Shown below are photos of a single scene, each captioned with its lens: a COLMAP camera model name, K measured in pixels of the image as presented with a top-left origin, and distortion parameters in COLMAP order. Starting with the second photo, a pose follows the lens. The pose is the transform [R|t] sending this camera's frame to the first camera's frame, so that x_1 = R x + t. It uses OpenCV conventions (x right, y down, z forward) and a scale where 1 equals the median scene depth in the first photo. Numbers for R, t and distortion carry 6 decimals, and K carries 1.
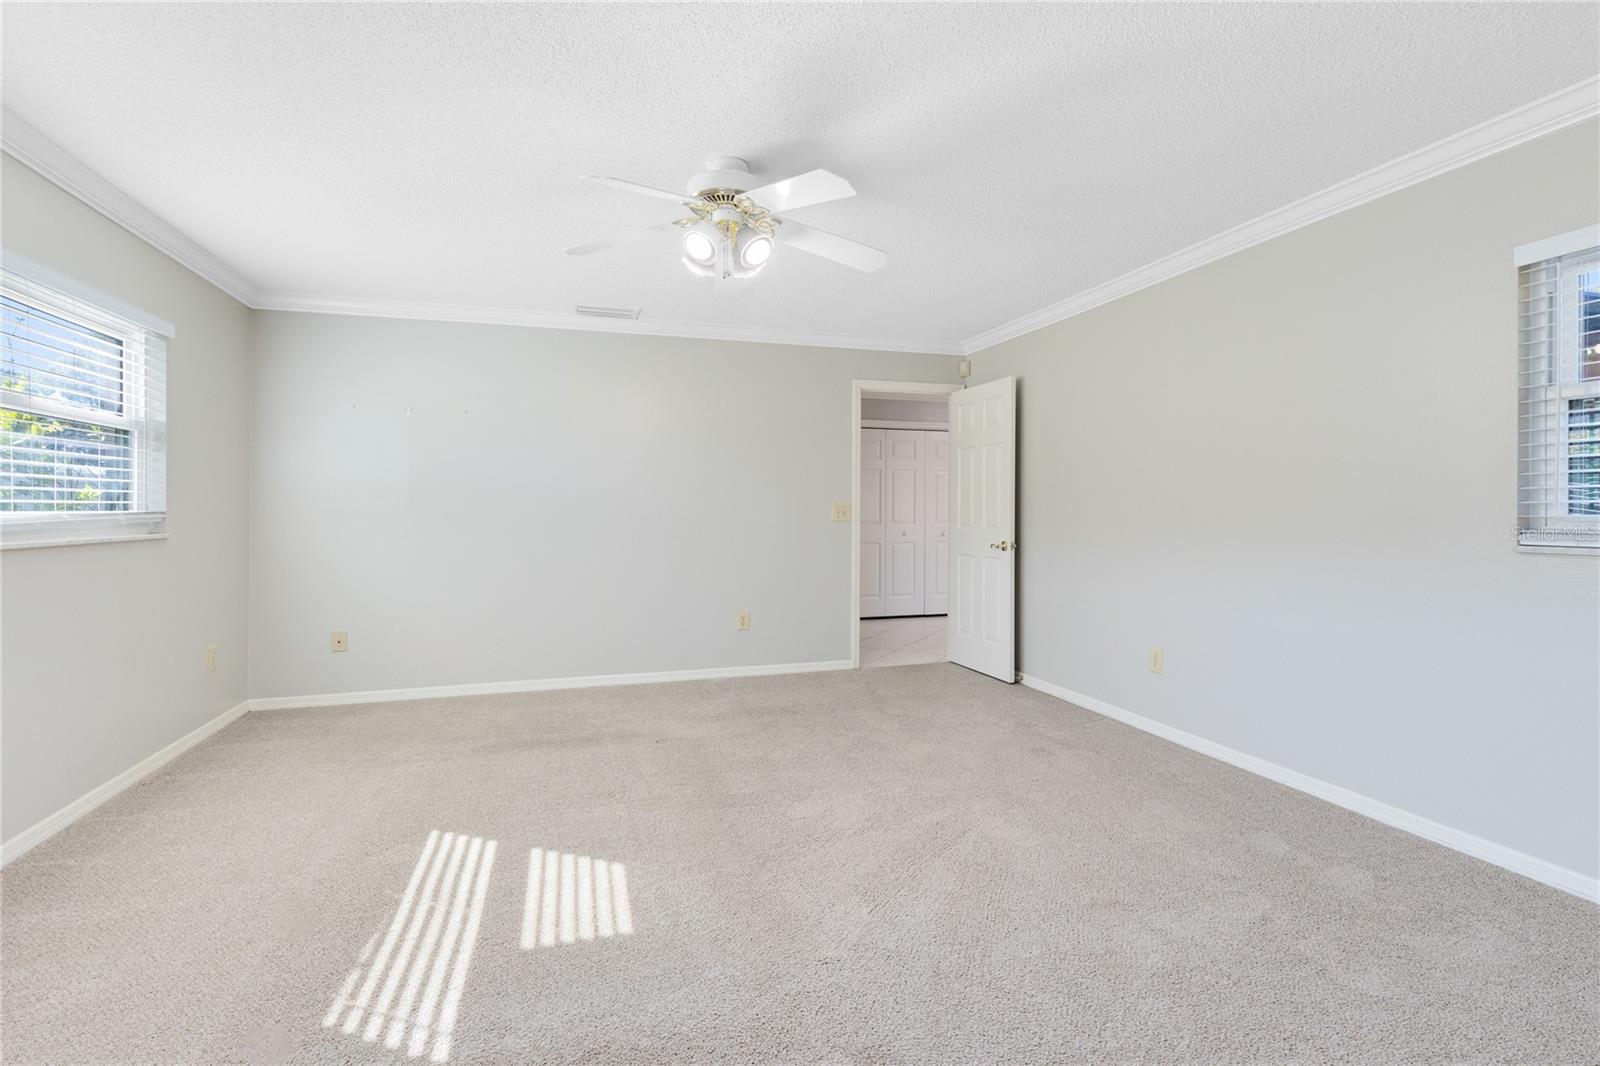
lens RADIAL K [[734.4, 0, 803.1], [0, 734.4, 524.4], [0, 0, 1]] dist [0.001642, -0.000575]
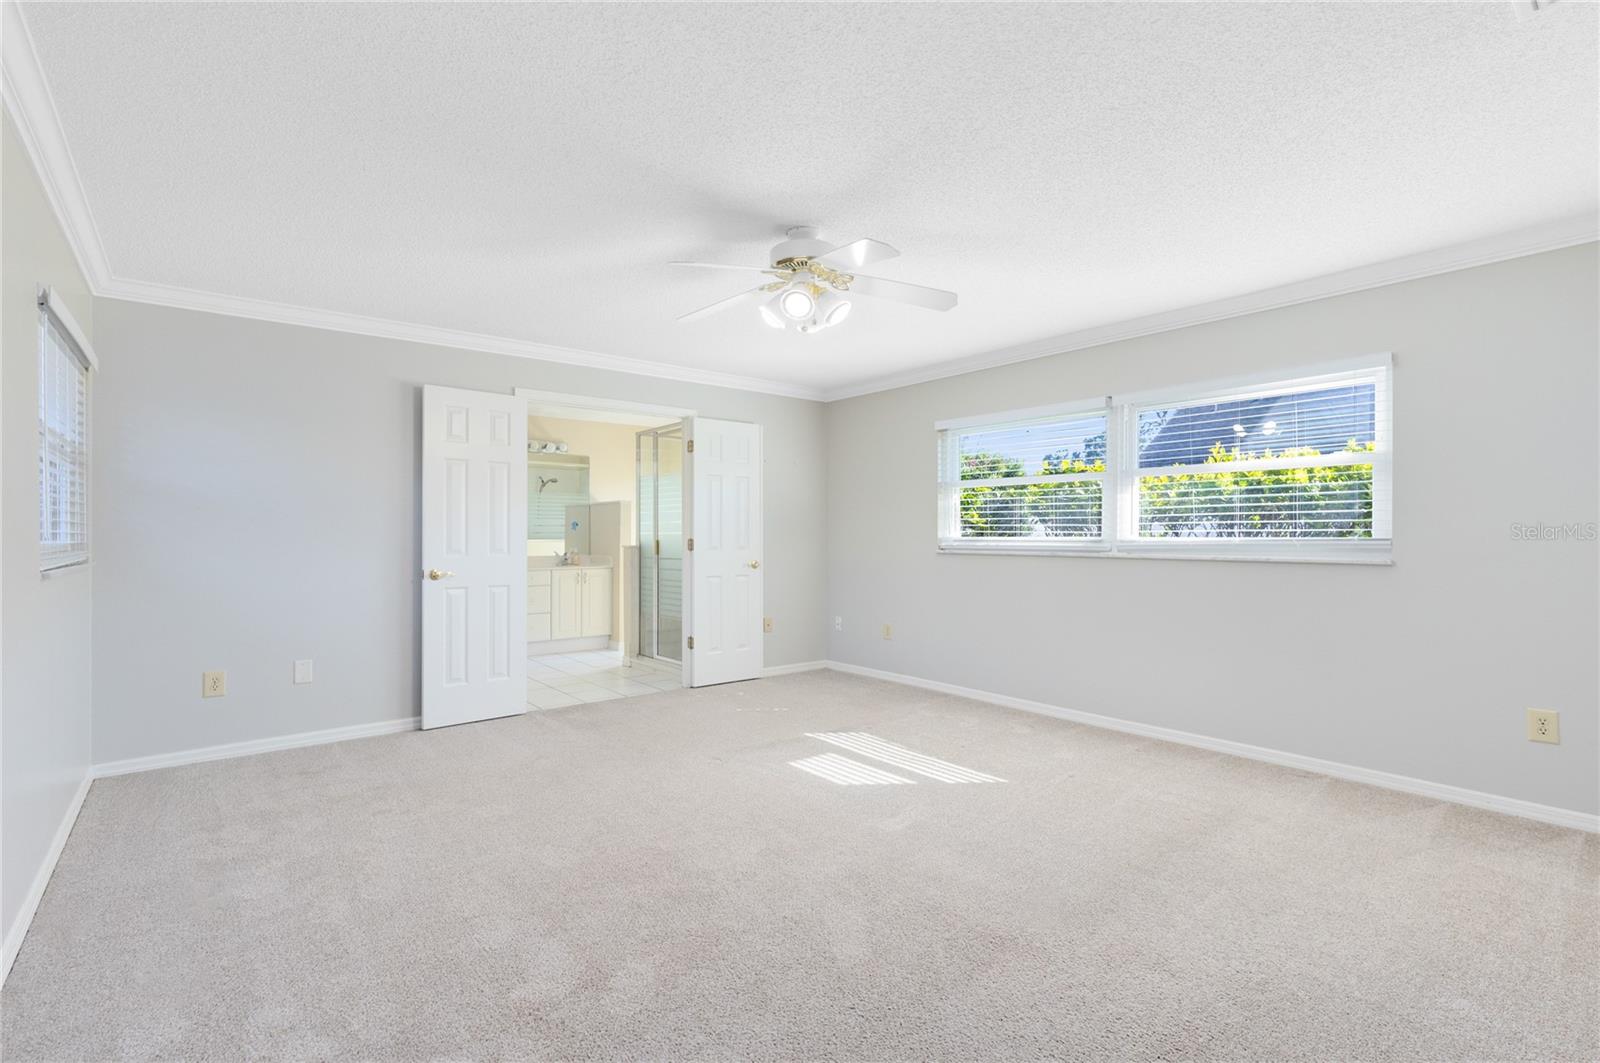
lens RADIAL K [[734.4, 0, 804.5], [0, 734.4, 532.2], [0, 0, 1]] dist [0.001642, -0.000575]
pose [[-0.926499, -0.001838, -0.376293, 0.358042], [-0.007534, 0.999878, 0.013666, -0.046080], [0.376222, 0.015496, -0.926400, 2.282209]]
